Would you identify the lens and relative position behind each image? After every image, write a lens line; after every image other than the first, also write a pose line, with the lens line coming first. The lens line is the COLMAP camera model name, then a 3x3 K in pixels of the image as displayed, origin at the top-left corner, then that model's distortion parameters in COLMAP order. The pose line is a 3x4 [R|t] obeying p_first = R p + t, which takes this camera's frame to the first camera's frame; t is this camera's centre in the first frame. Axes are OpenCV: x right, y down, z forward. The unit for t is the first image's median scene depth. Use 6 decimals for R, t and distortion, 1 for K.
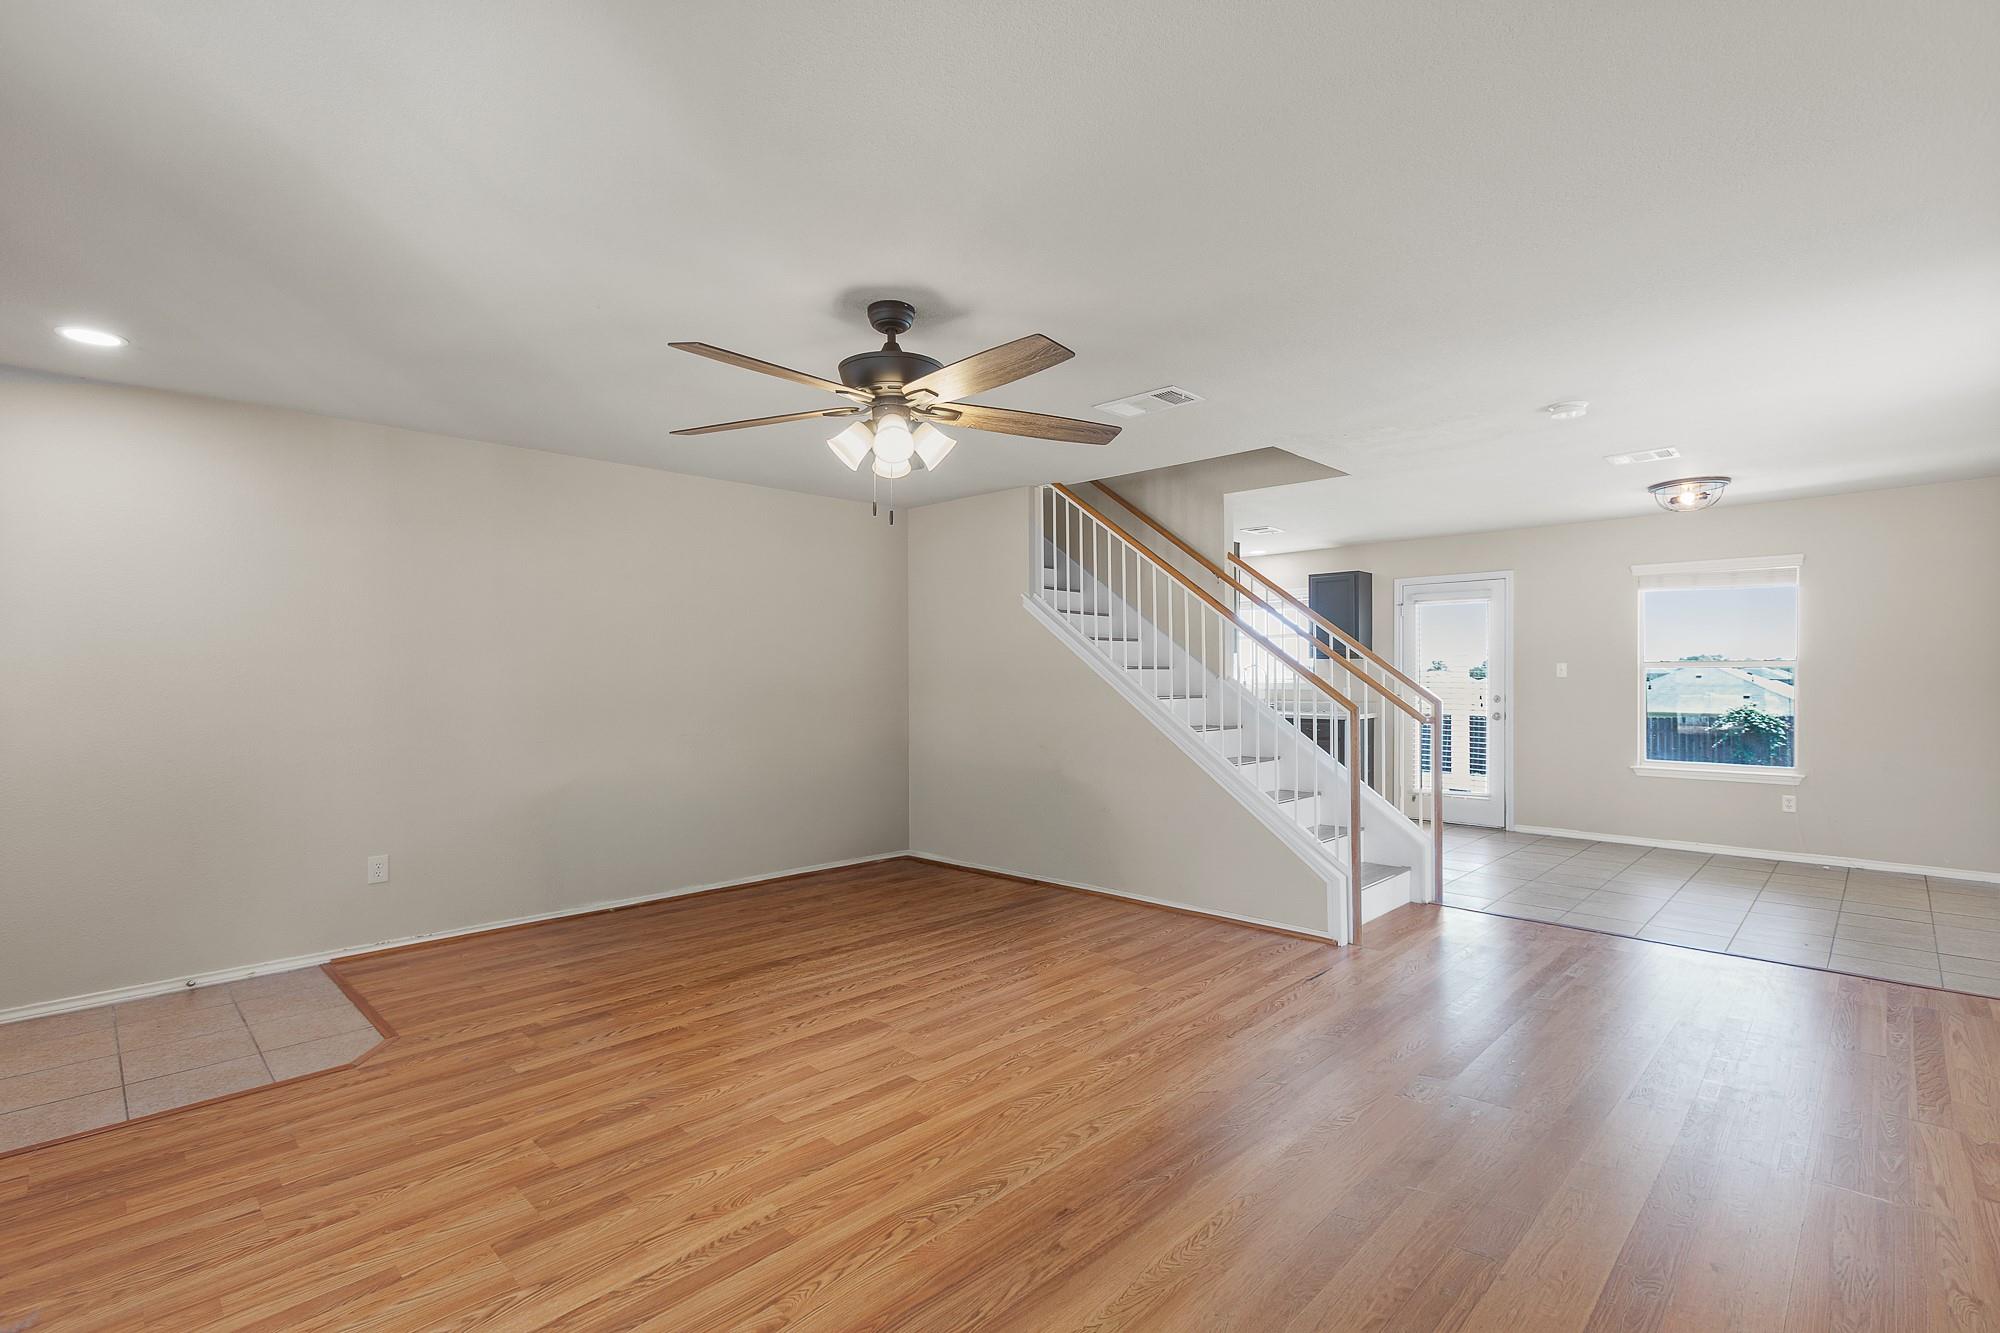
lens RADIAL K [[916.4, 0, 997.9], [0, 916.4, 660.8], [0, 0, 1]] dist [-0.011733, 0.007221]
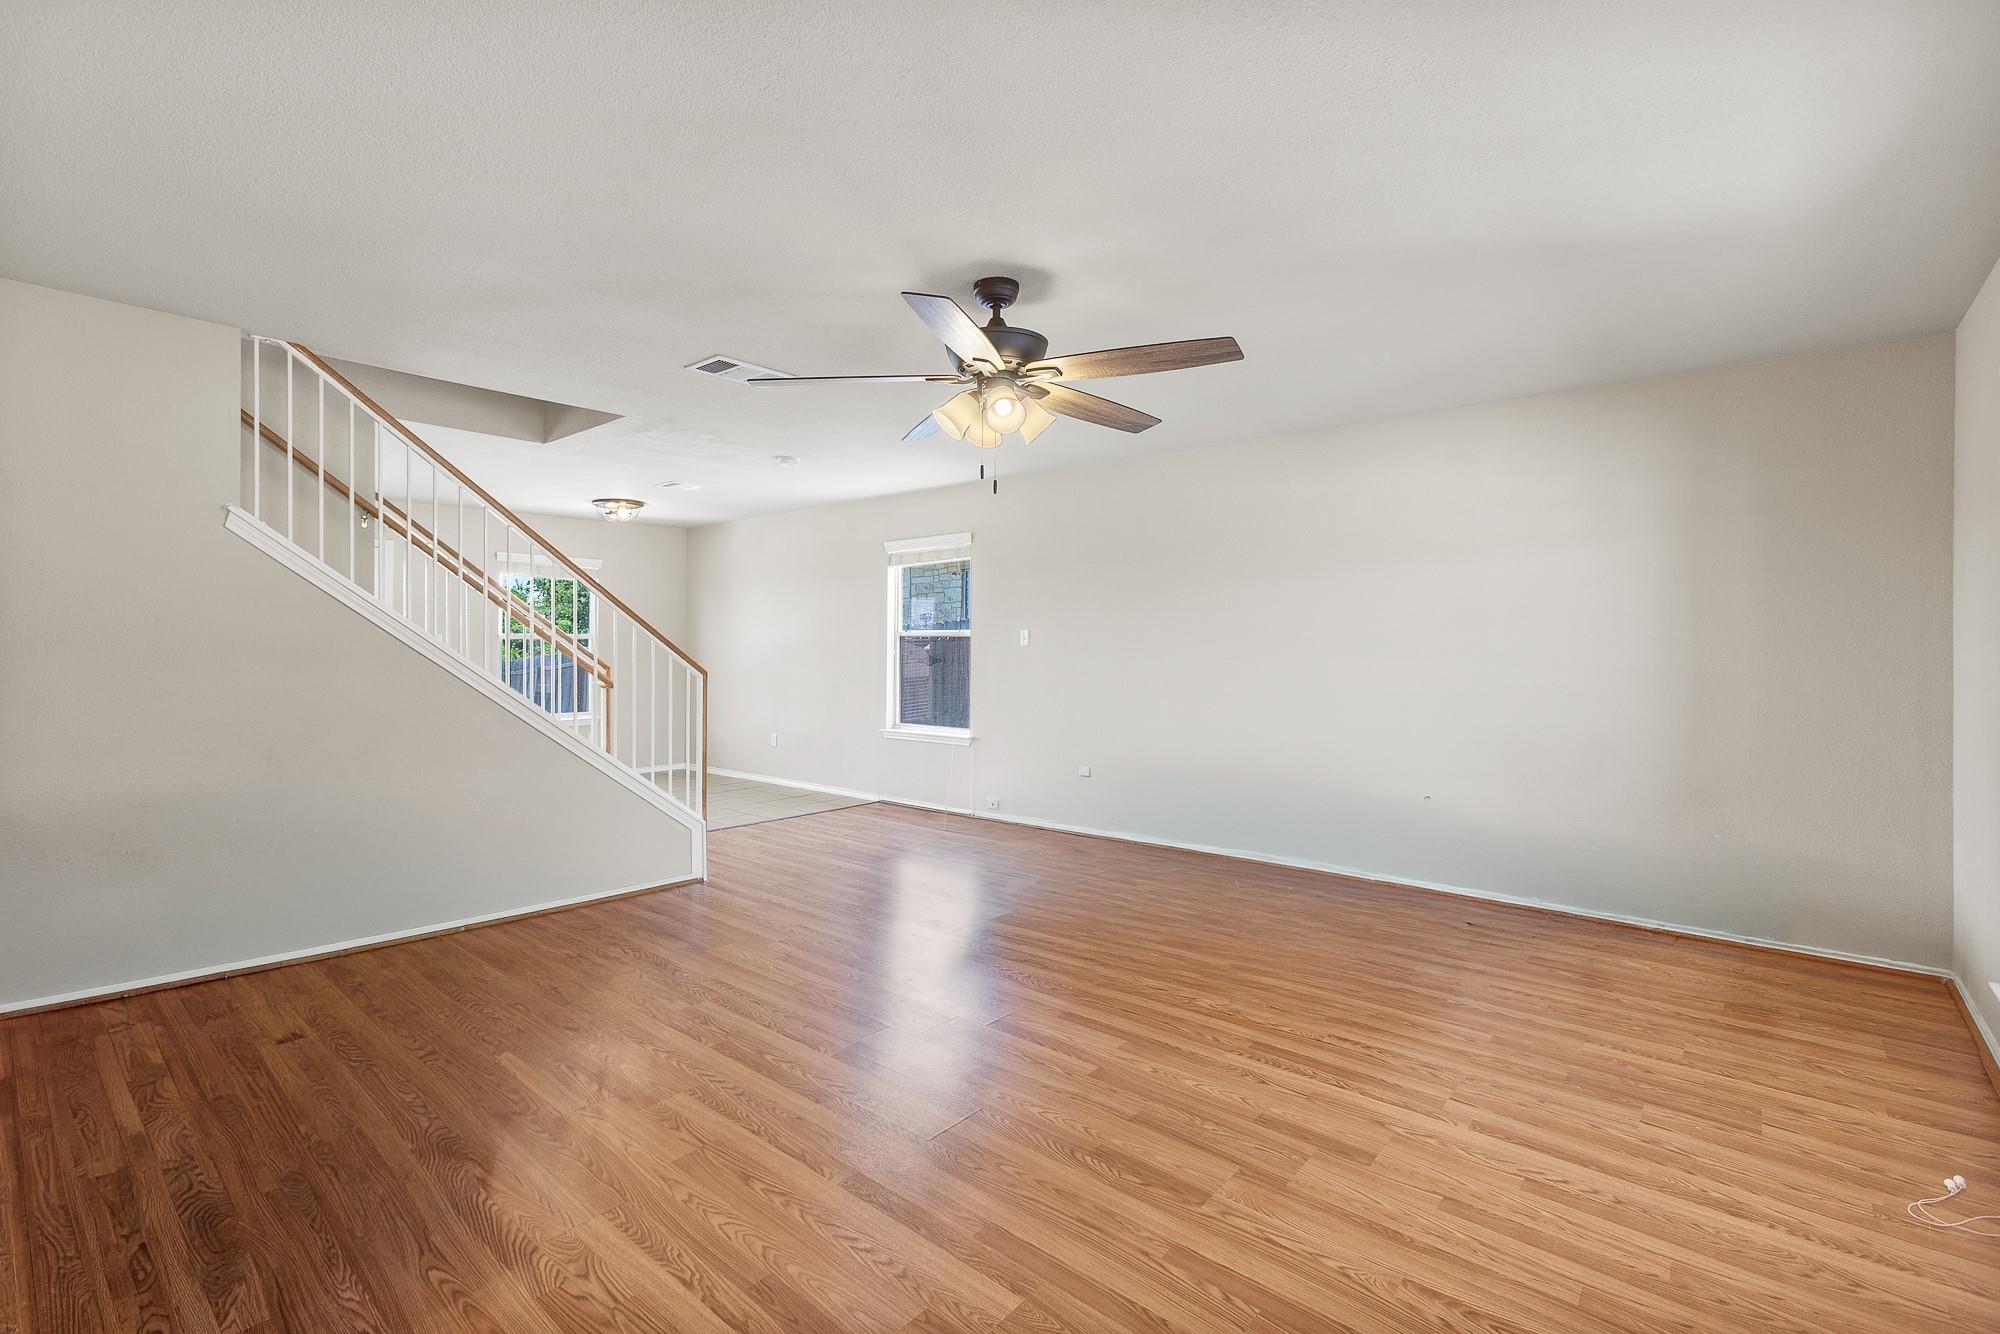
lens RADIAL K [[867.0, 0, 978.1], [0, 867.0, 658.2], [0, 0, 1]] dist [0.008539, 0.001379]
pose [[-0.042460, -0.012546, 0.999019, -1.405260], [-0.018170, 0.999765, 0.011783, 0.024963], [-0.998933, -0.017652, -0.042678, 1.361589]]
